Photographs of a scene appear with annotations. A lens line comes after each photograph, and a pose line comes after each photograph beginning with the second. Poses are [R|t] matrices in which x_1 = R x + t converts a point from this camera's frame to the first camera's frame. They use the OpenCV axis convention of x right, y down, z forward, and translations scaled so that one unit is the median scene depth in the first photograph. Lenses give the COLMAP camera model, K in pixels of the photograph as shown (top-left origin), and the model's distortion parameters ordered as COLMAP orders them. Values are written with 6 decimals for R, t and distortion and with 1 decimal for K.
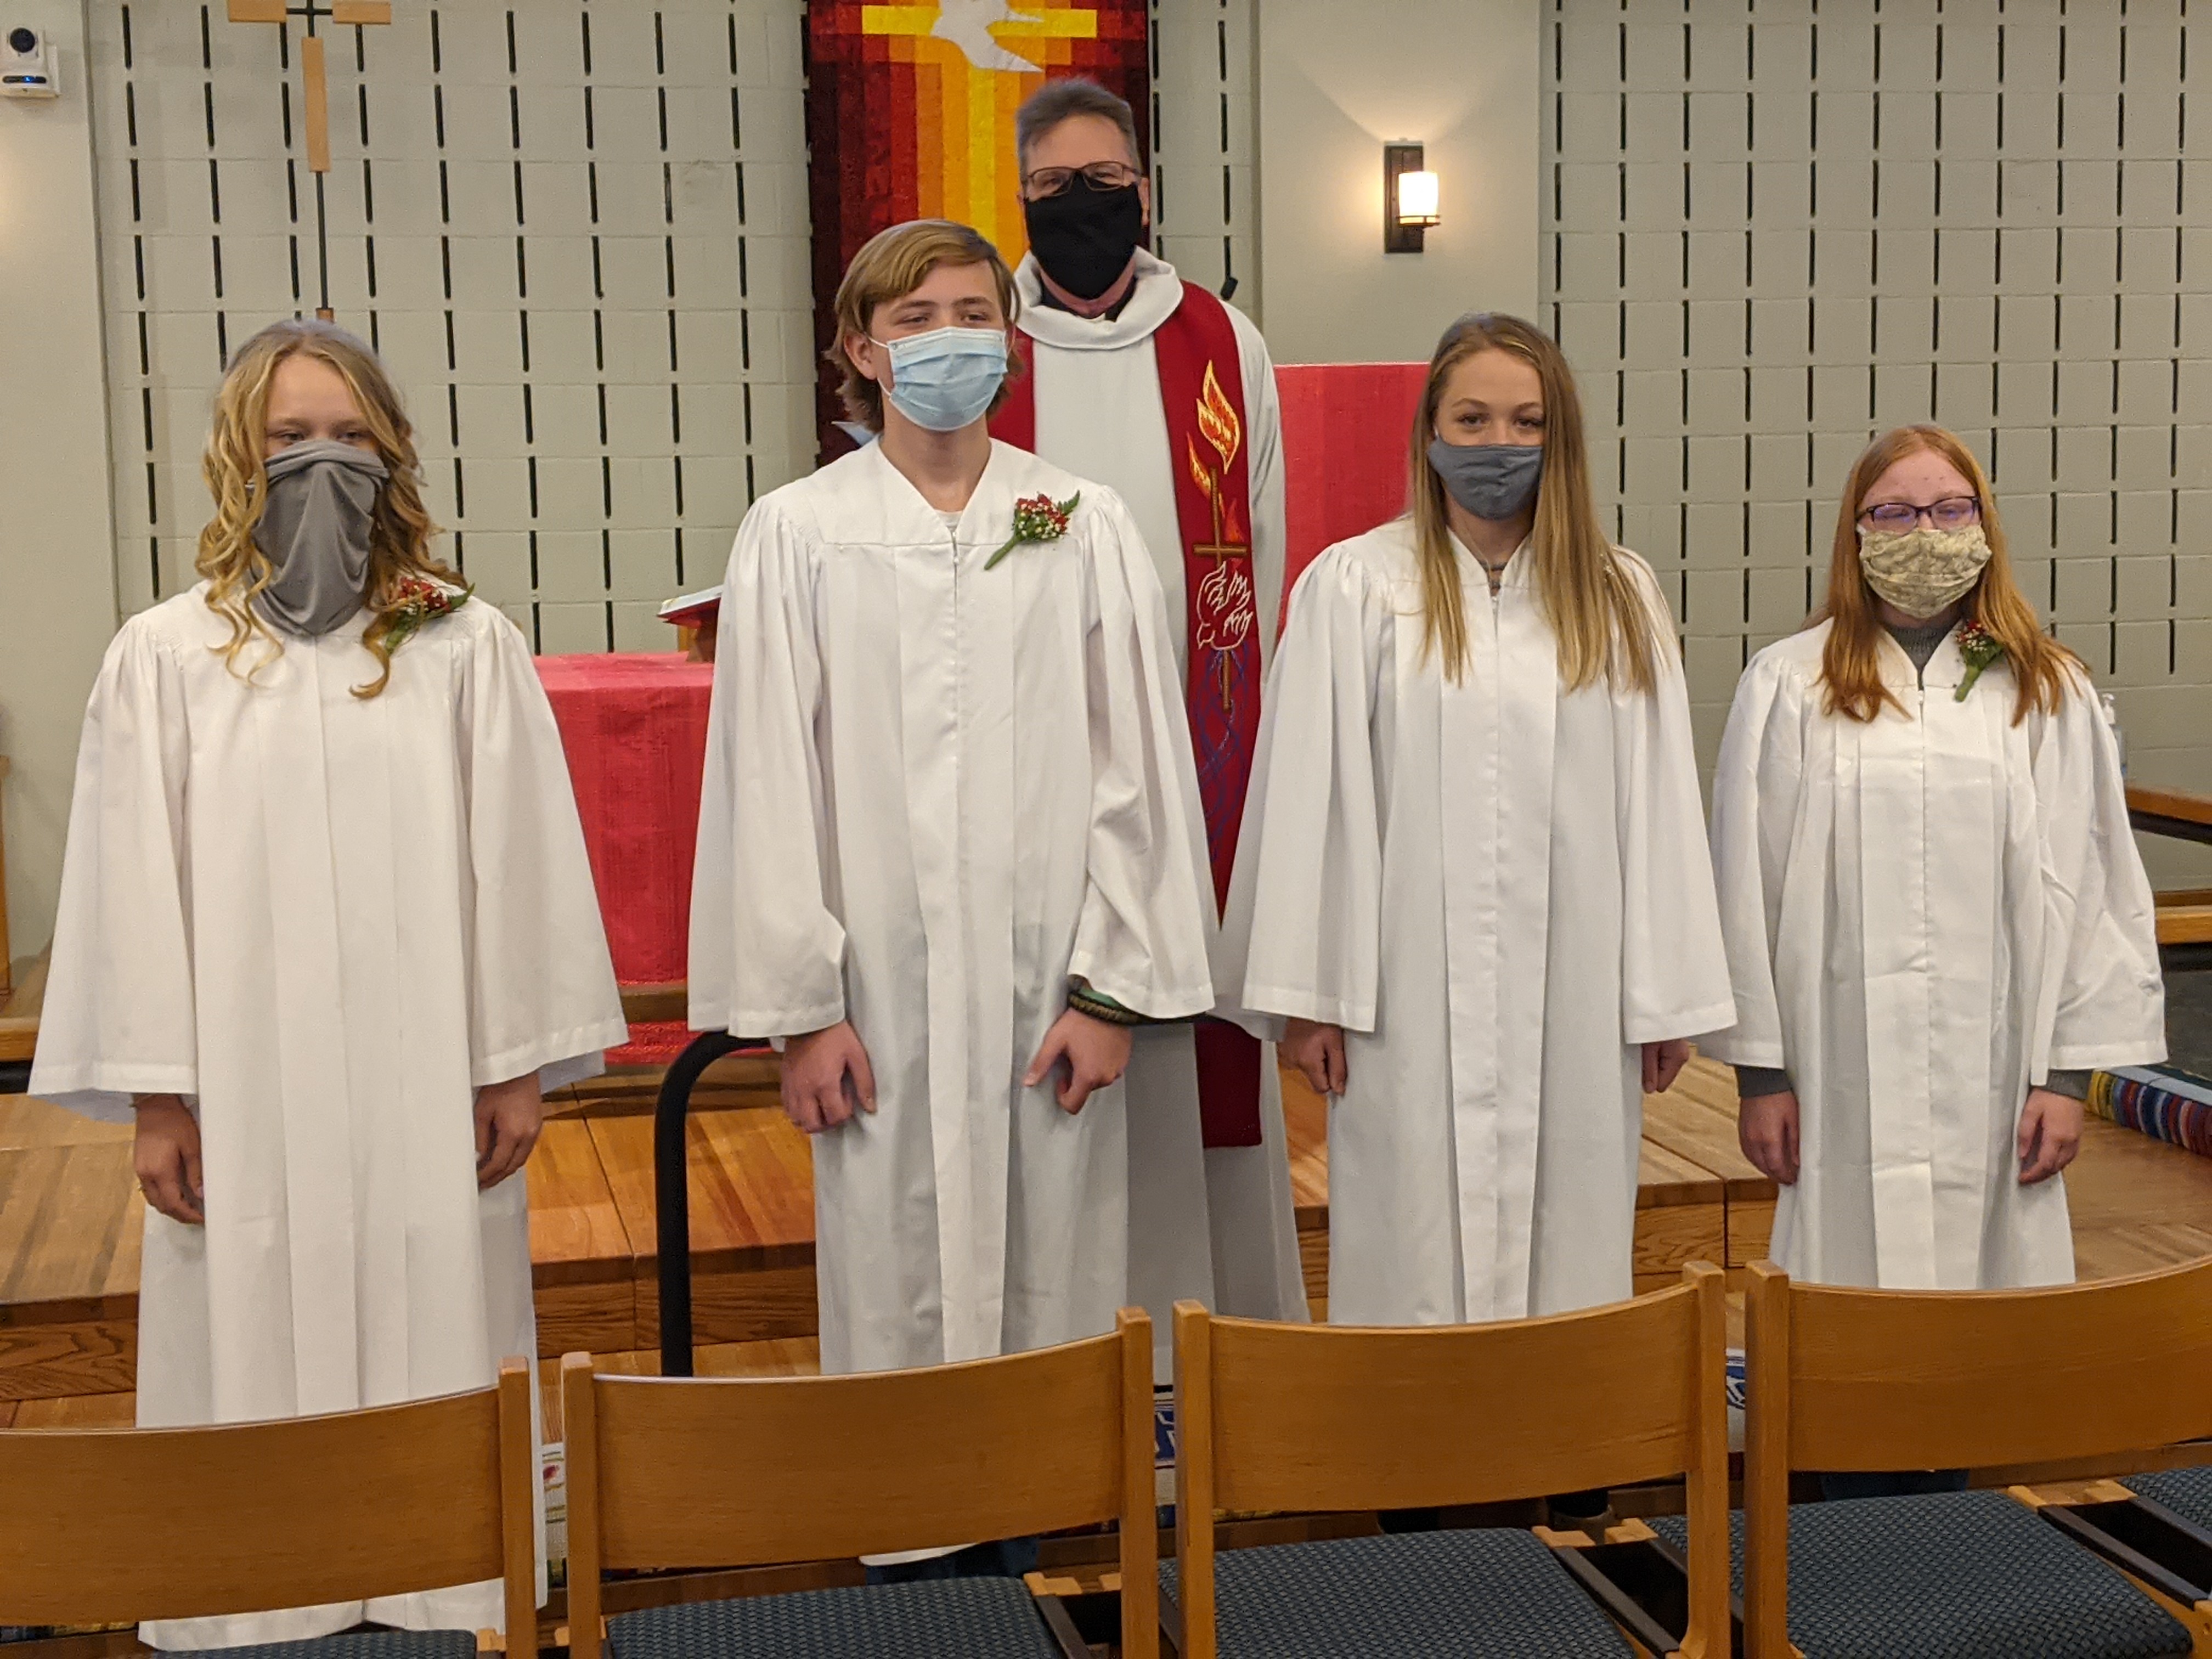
lens RADIAL K [[2954.8, 0, 1106.0], [0, 2954.8, 829.5], [0, 0, 1]] dist [0.233739, -0.814492]
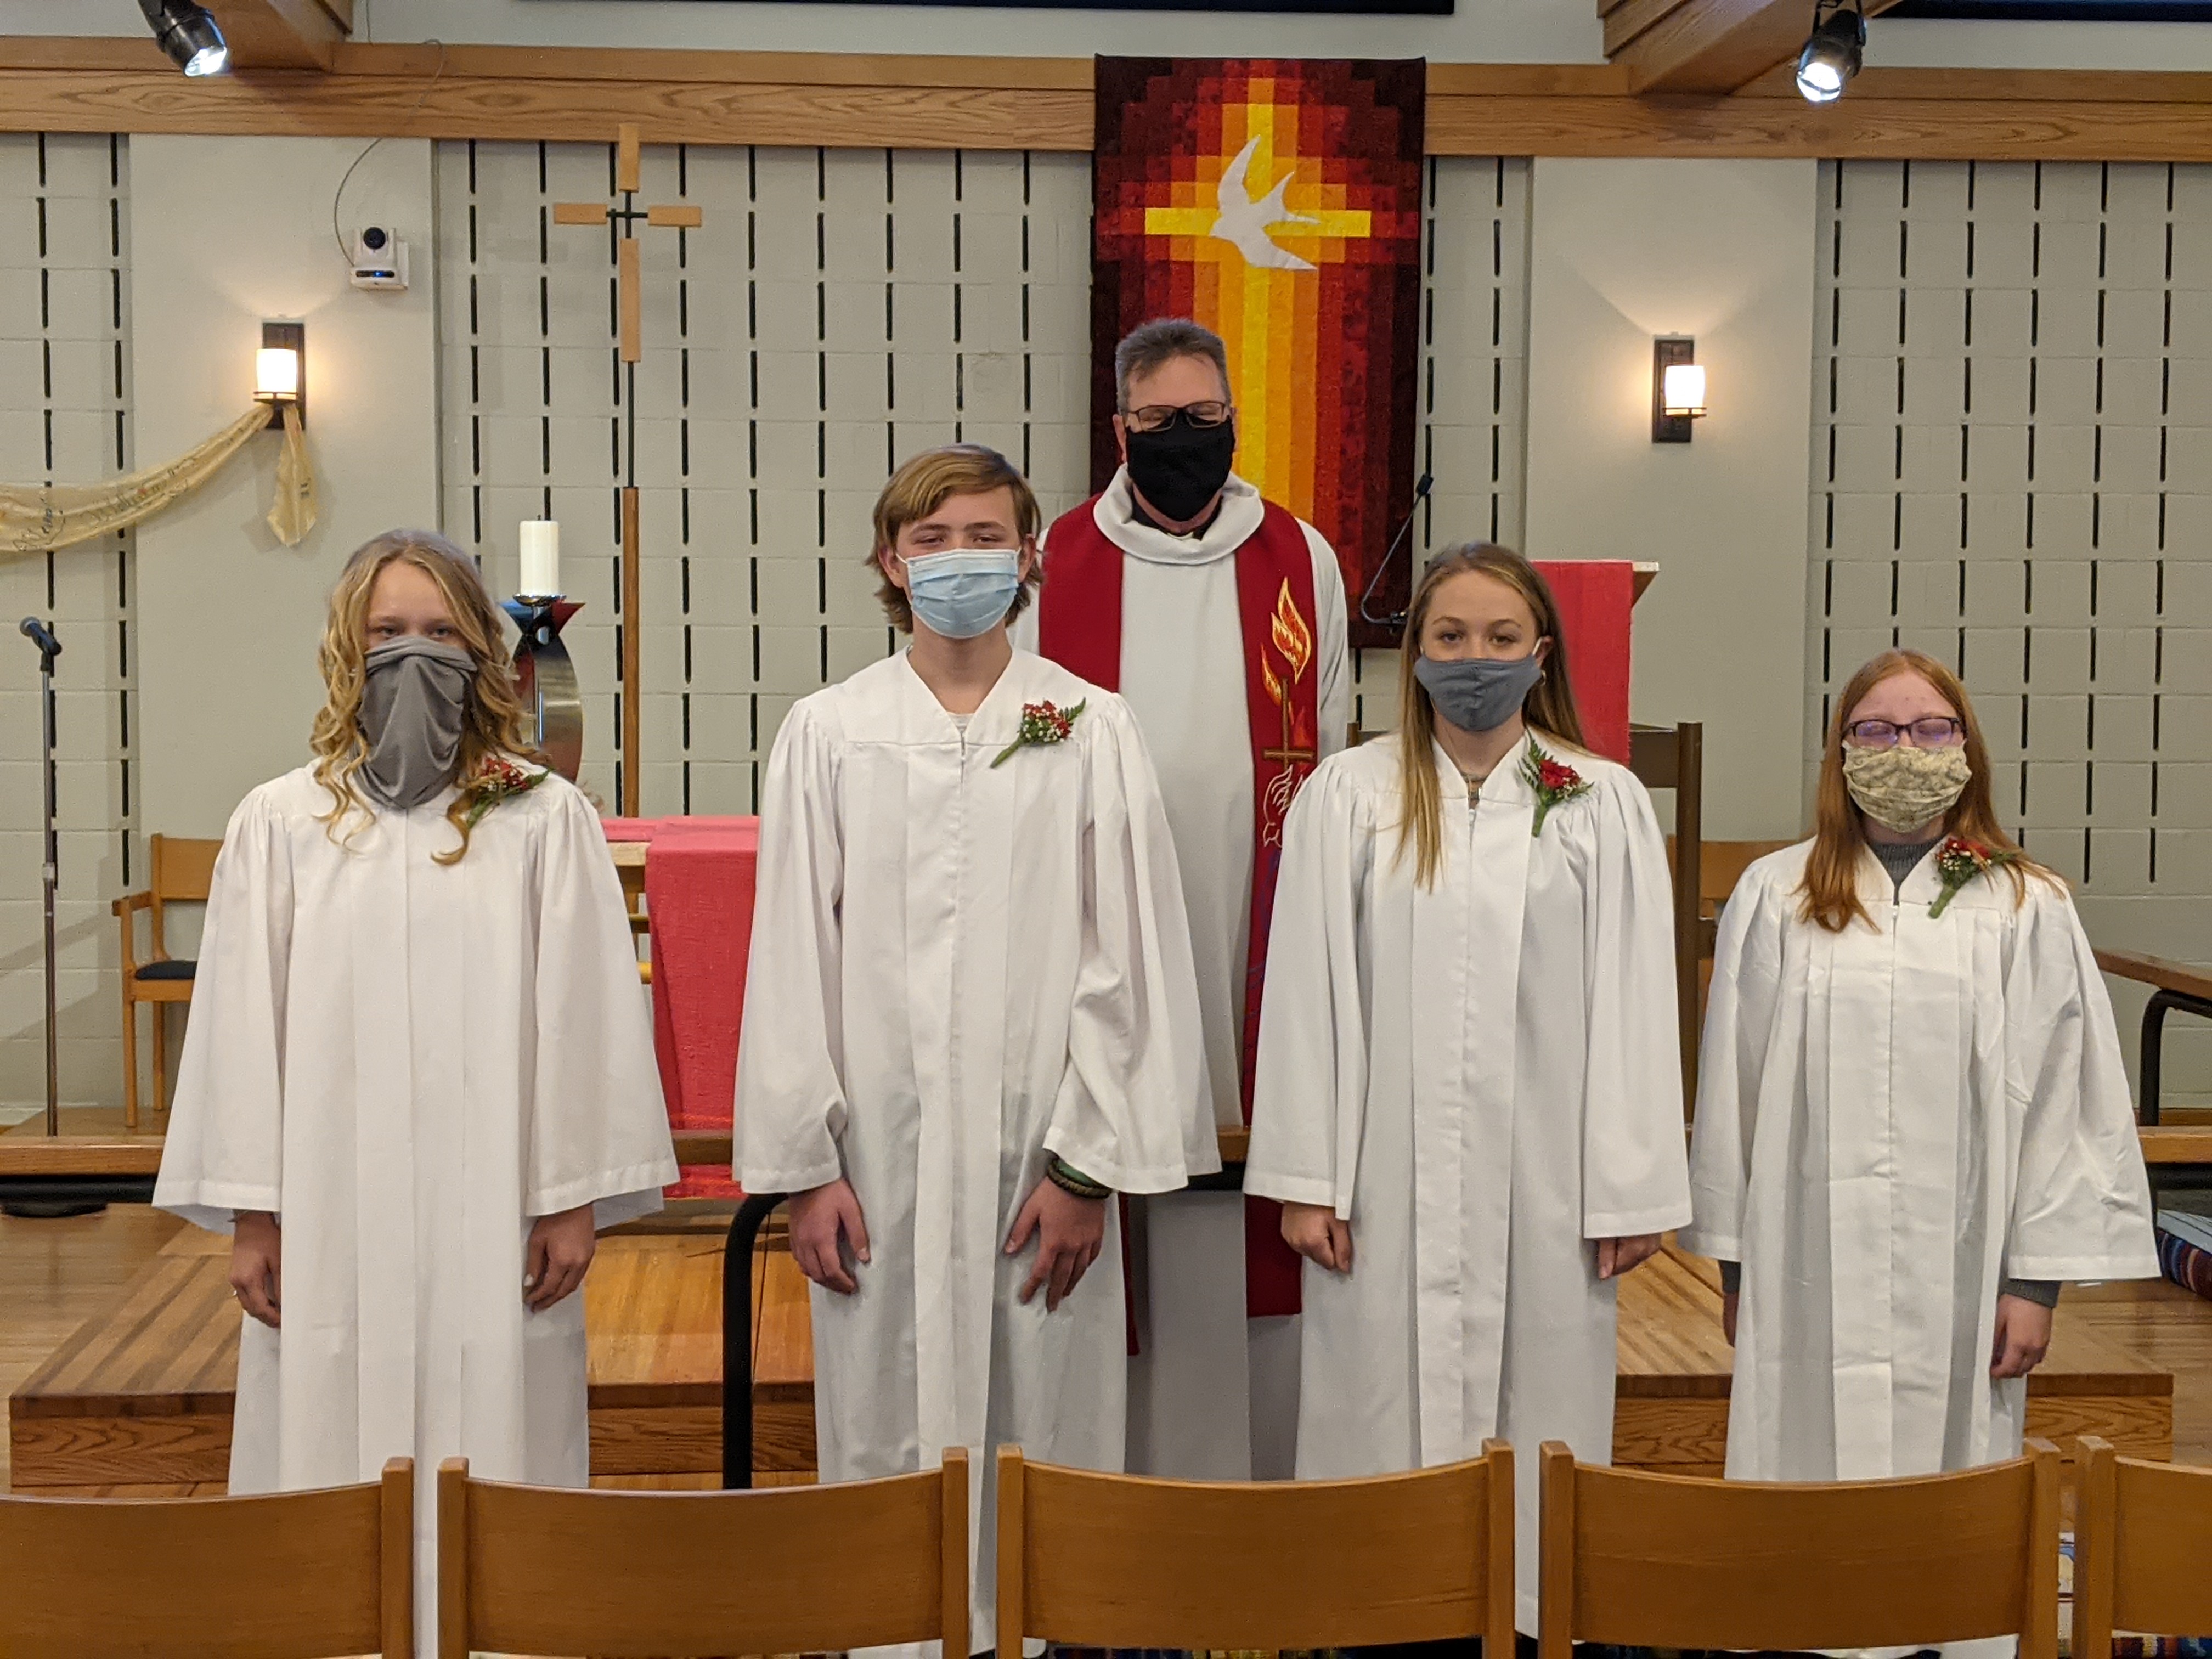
lens RADIAL K [[2954.8, 0, 1106.0], [0, 2954.8, 829.5], [0, 0, 1]] dist [0.233739, -0.814492]
pose [[0.989485, 0.032181, -0.141009, 0.147722], [-0.039401, 0.998035, -0.048716, -0.011540], [0.139164, 0.053760, 0.988809, -0.071203]]
